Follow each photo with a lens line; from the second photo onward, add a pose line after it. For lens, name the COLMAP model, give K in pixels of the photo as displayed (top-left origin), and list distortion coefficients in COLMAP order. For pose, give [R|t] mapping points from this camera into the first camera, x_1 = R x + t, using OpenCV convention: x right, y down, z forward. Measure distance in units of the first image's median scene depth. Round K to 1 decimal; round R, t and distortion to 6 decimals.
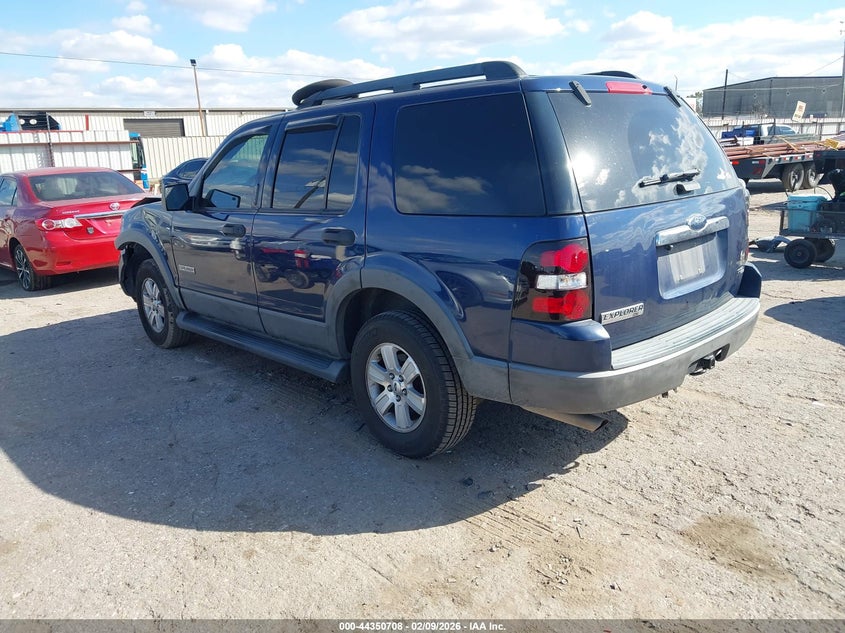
lens RADIAL K [[666.4, 0, 422.5], [0, 666.4, 316.5], [0, 0, 1]] dist [0.005963, 0.003108]
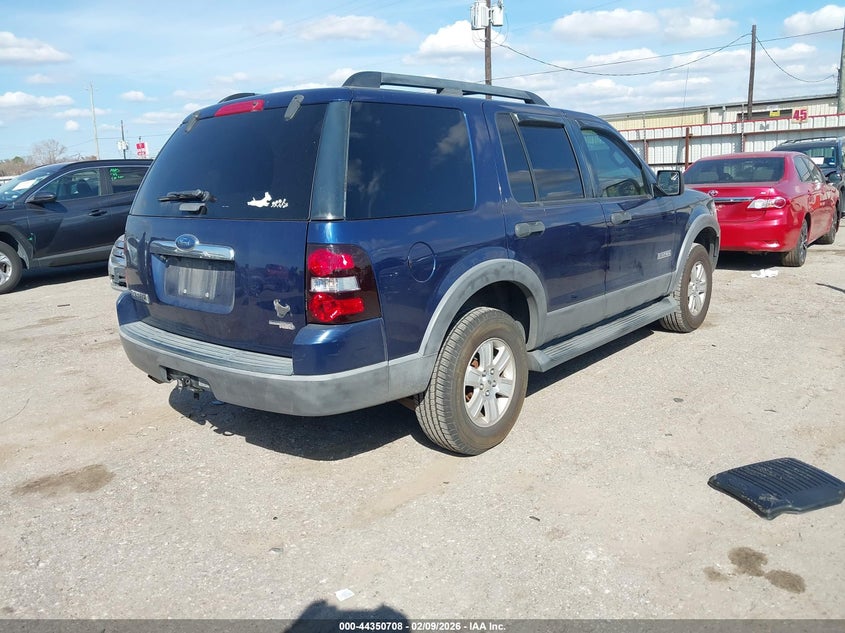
lens RADIAL K [[666.4, 0, 422.5], [0, 666.4, 316.5], [0, 0, 1]] dist [0.005963, 0.003108]
pose [[0.074755, 0.239939, -0.967906, 1.198759], [-0.200480, 0.954420, 0.221112, -0.273170], [0.976842, 0.177516, 0.119450, 1.032556]]
